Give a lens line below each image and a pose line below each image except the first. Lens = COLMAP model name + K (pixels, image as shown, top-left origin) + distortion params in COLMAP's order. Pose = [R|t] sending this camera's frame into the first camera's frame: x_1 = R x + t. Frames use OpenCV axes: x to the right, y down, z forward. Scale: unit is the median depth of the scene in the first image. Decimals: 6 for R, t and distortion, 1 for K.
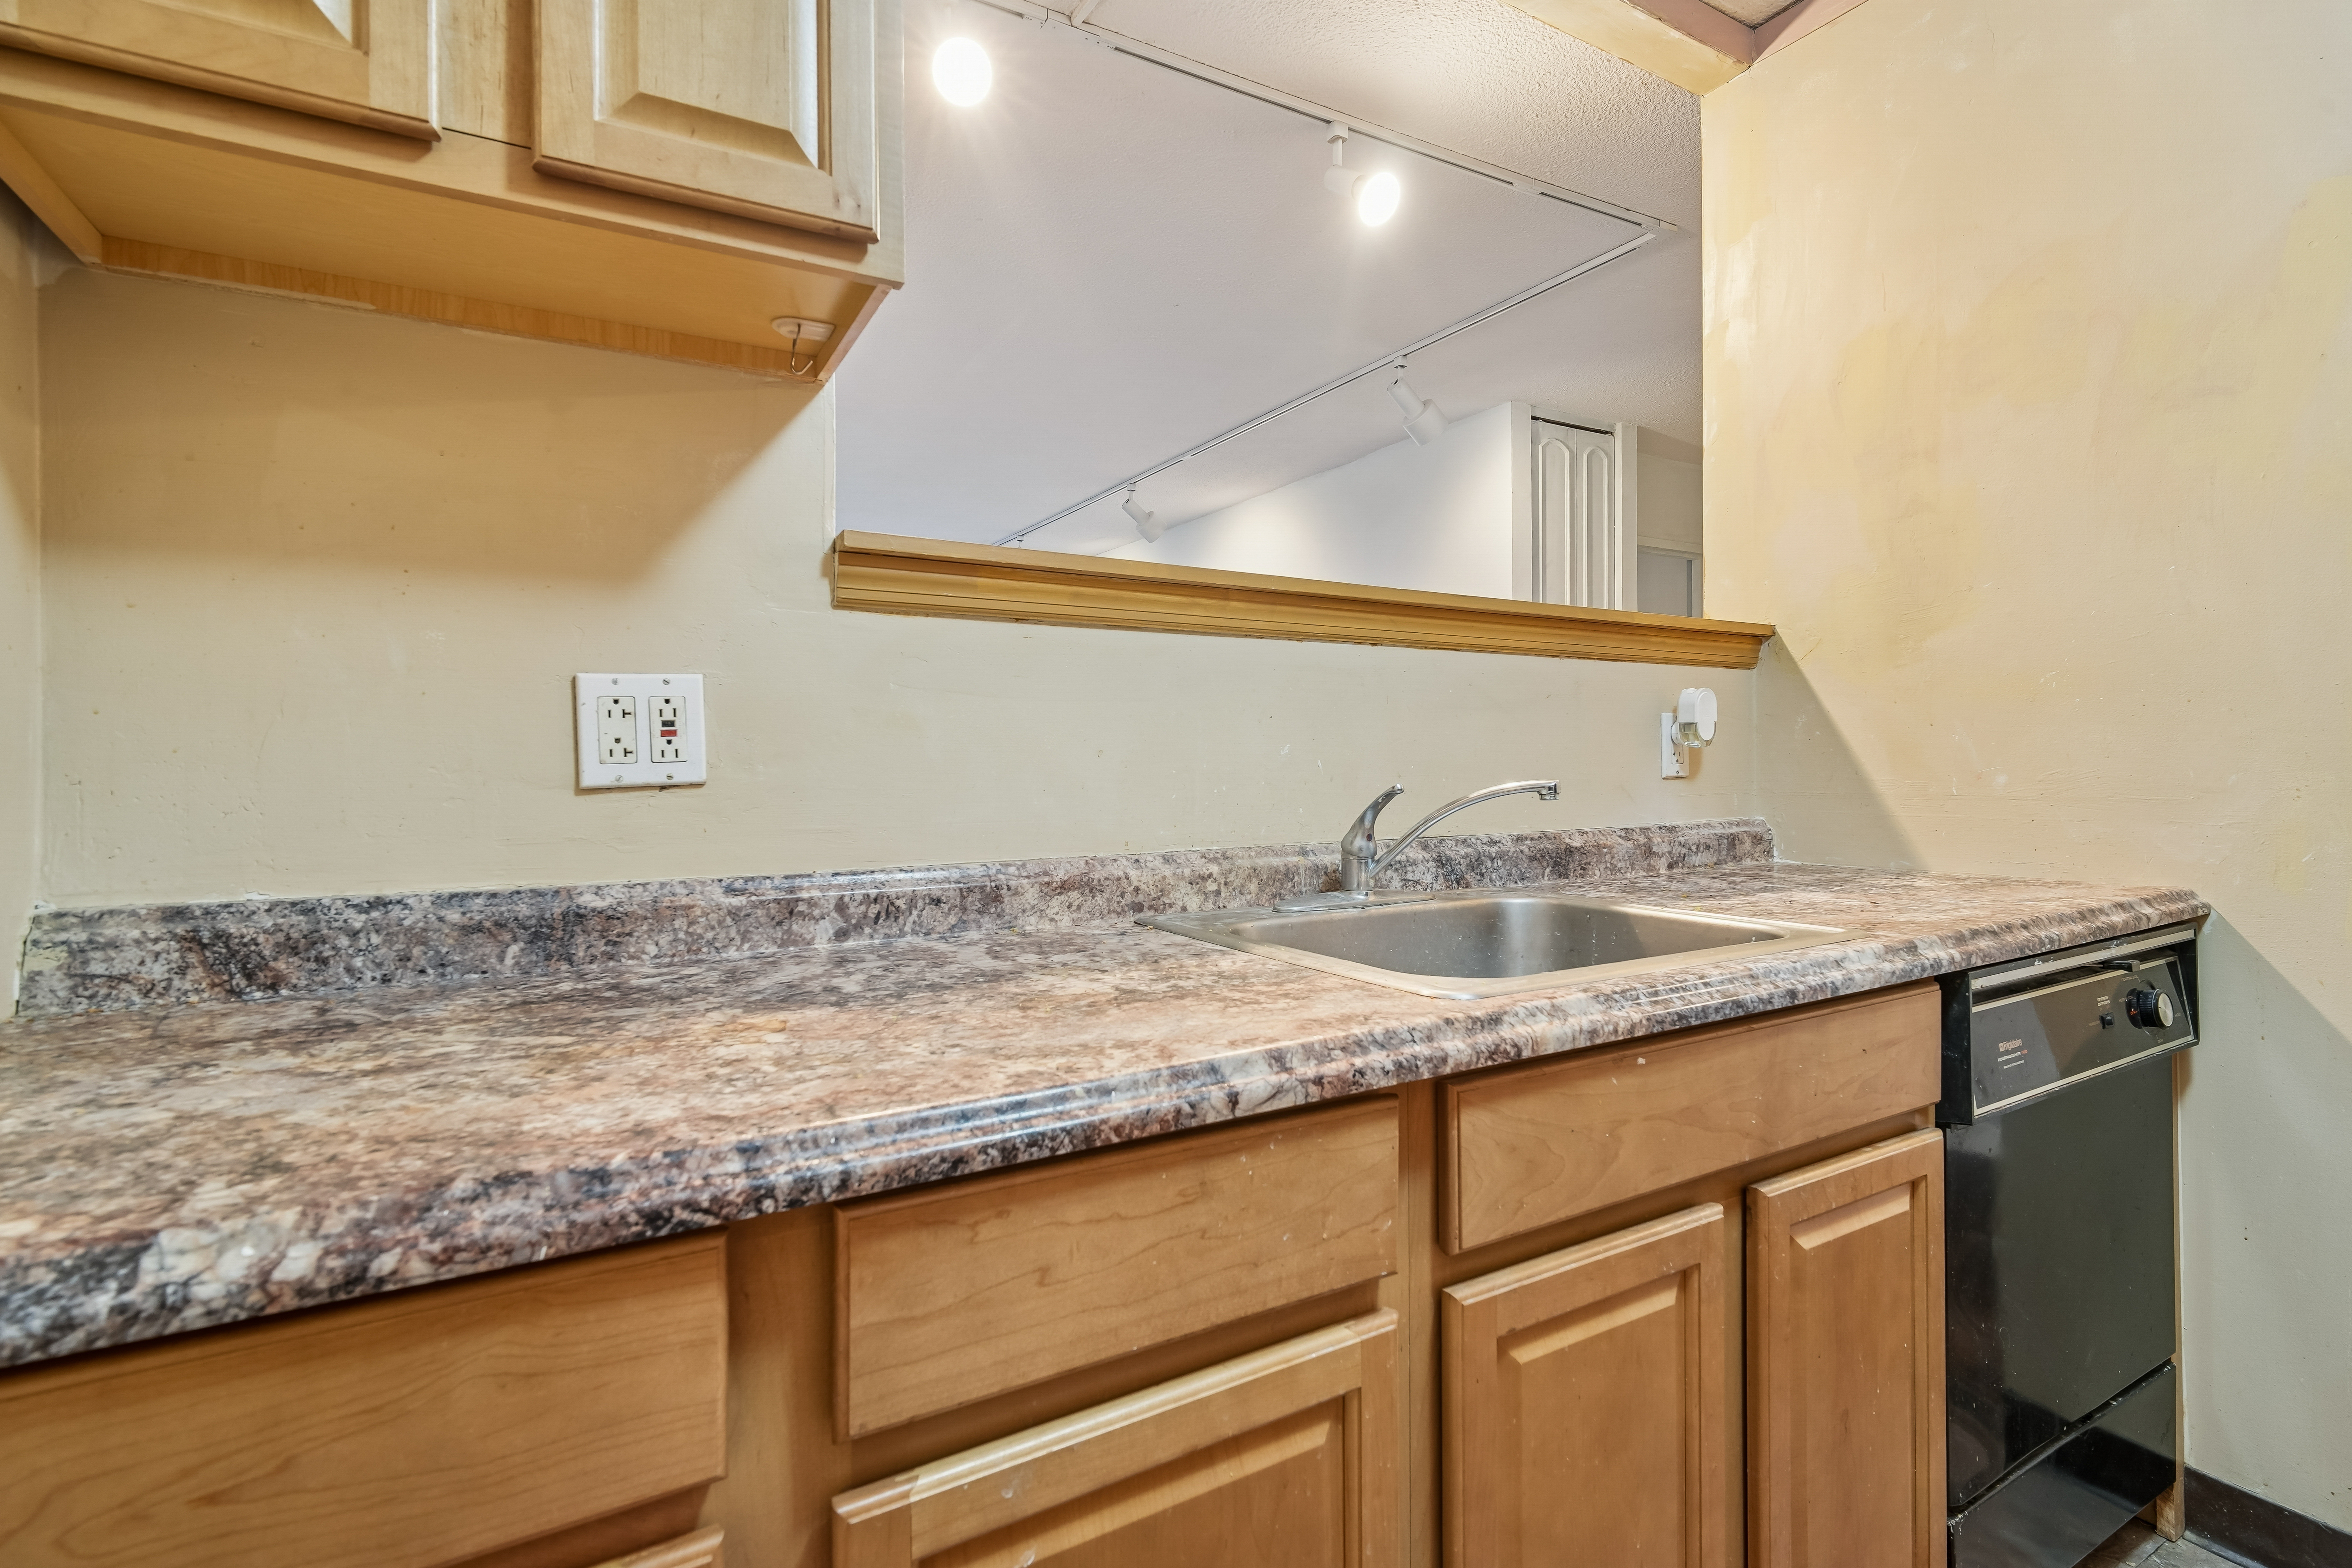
lens RADIAL K [[1087.6, 0, 1167.2], [0, 1087.6, 766.0], [0, 0, 1]] dist [-0.022601, 0.003229]
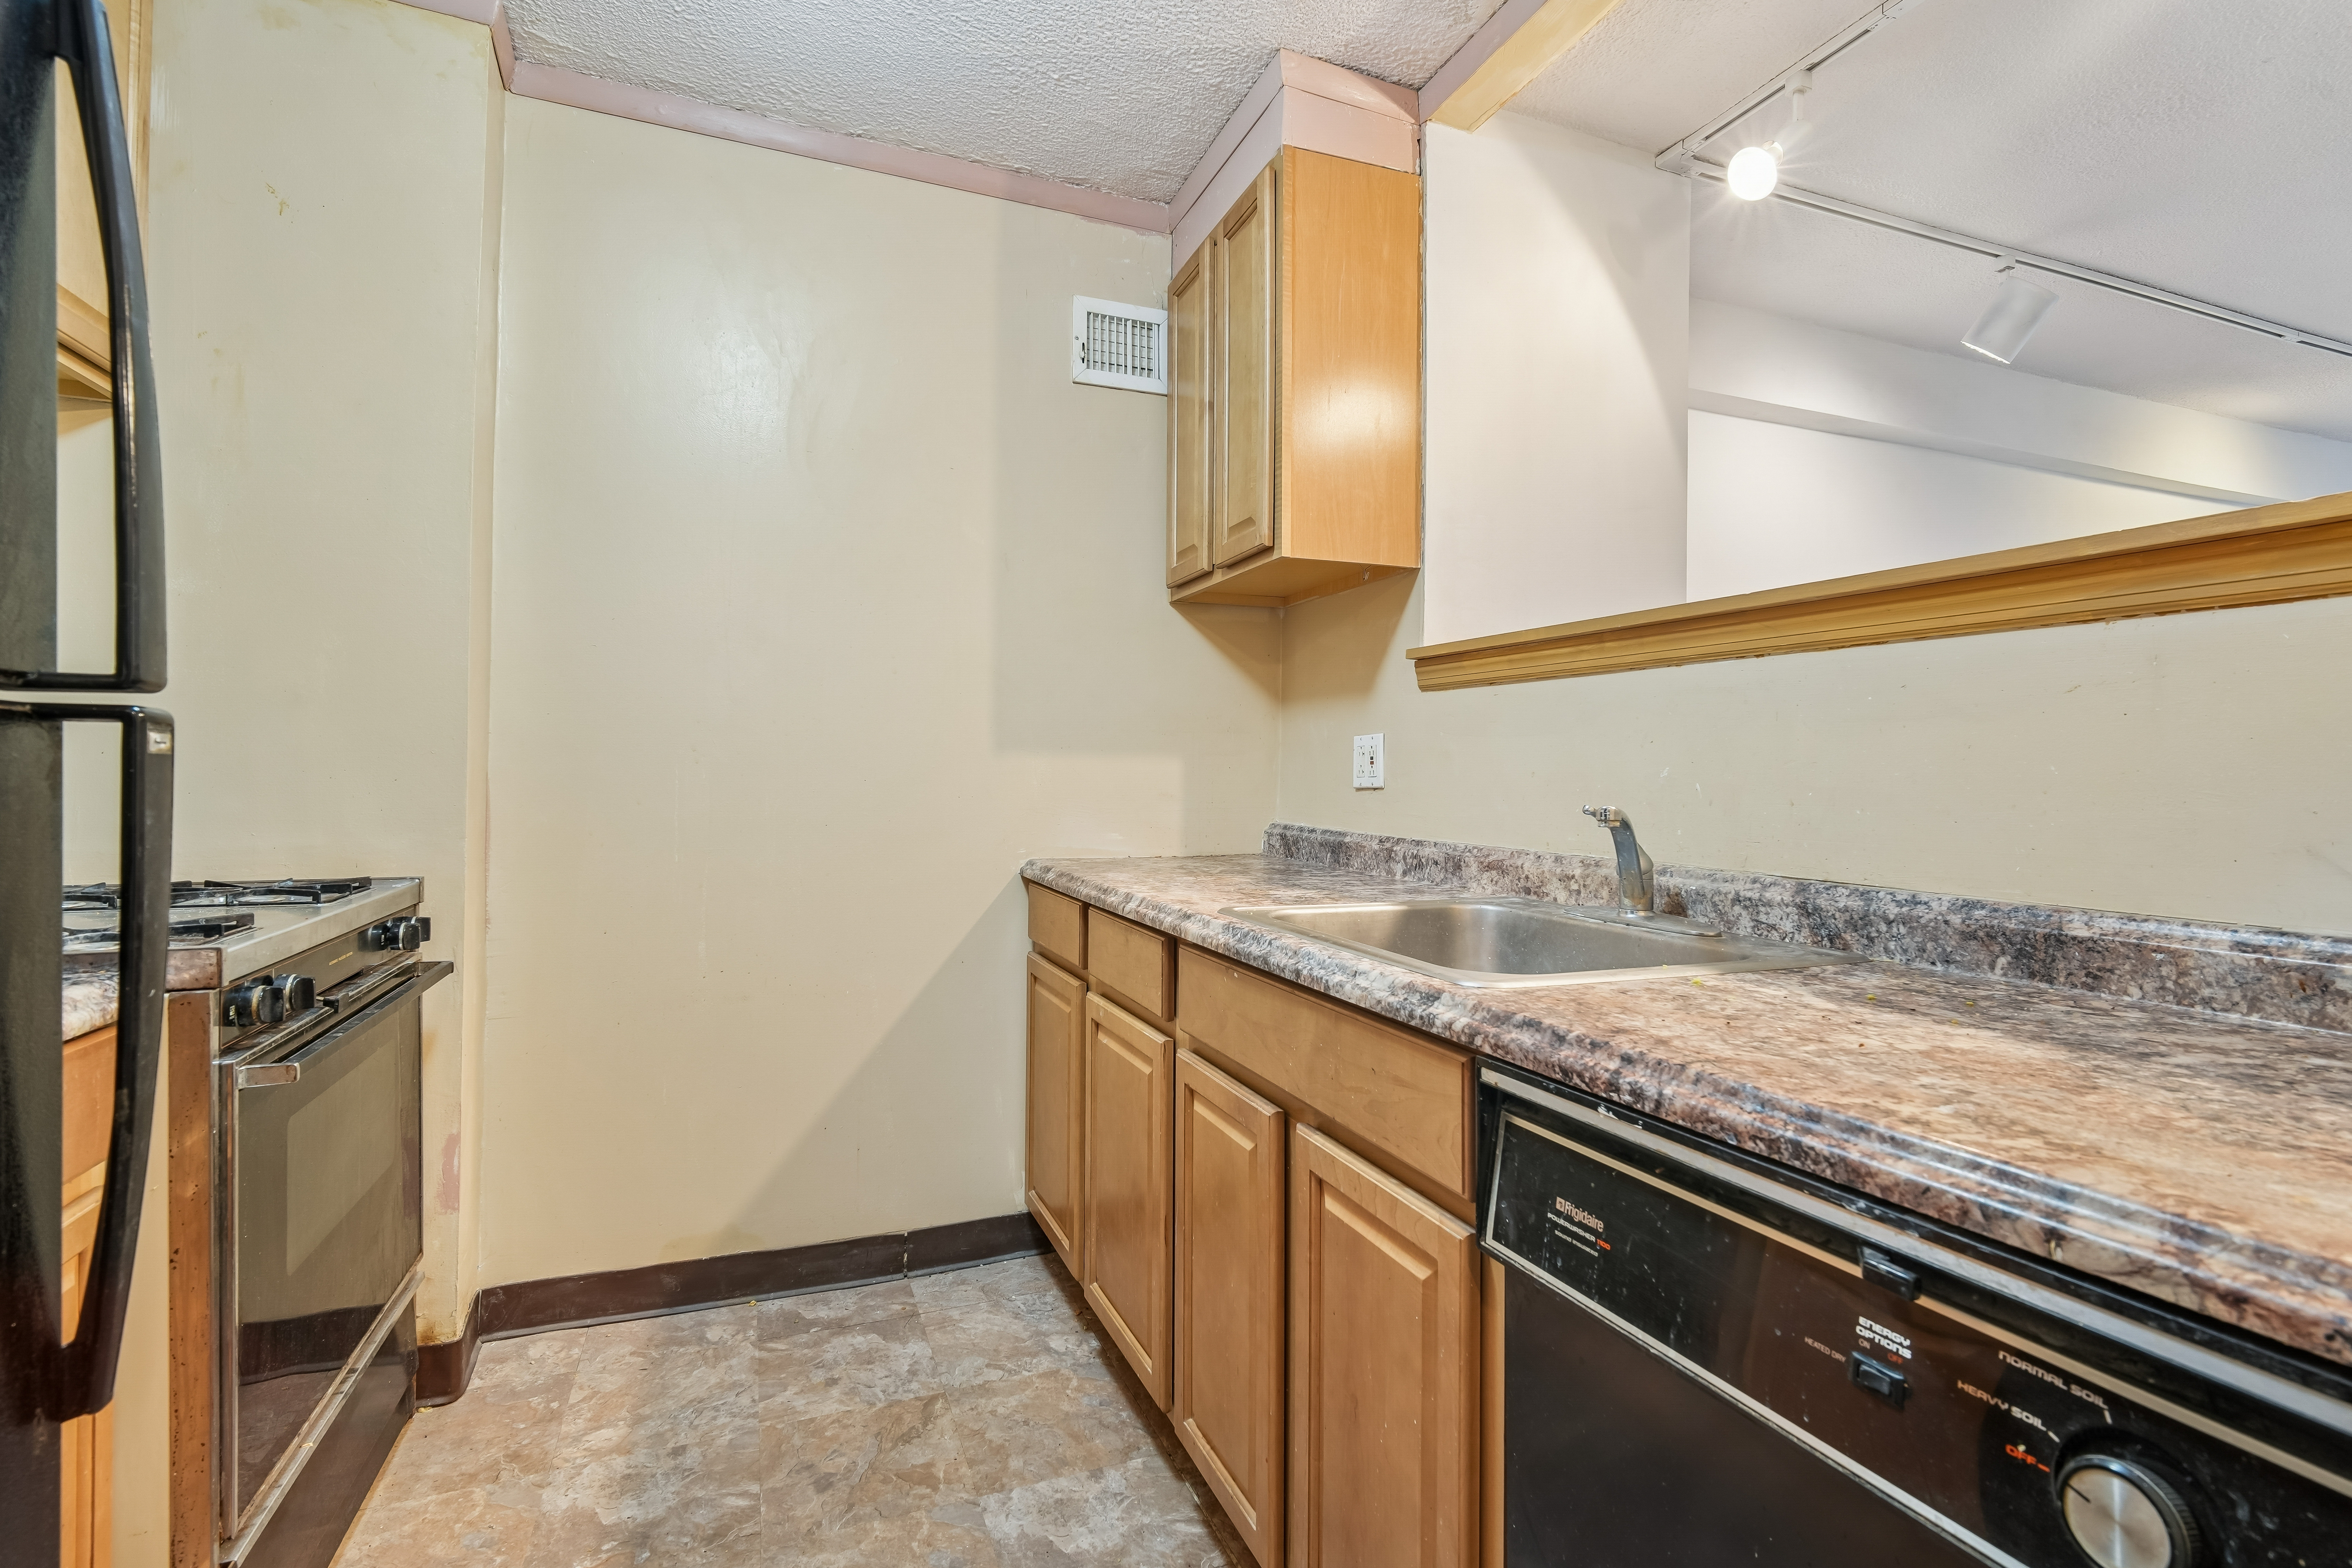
lens RADIAL K [[1087.6, 0, 1172.2], [0, 1087.6, 769.9], [0, 0, 1]] dist [-0.022601, 0.003229]
pose [[-0.146385, -0.002271, -0.989225, 1.255636], [-0.022755, 0.999740, 0.001072, -0.008071], [0.988966, 0.022667, -0.146399, 0.714111]]
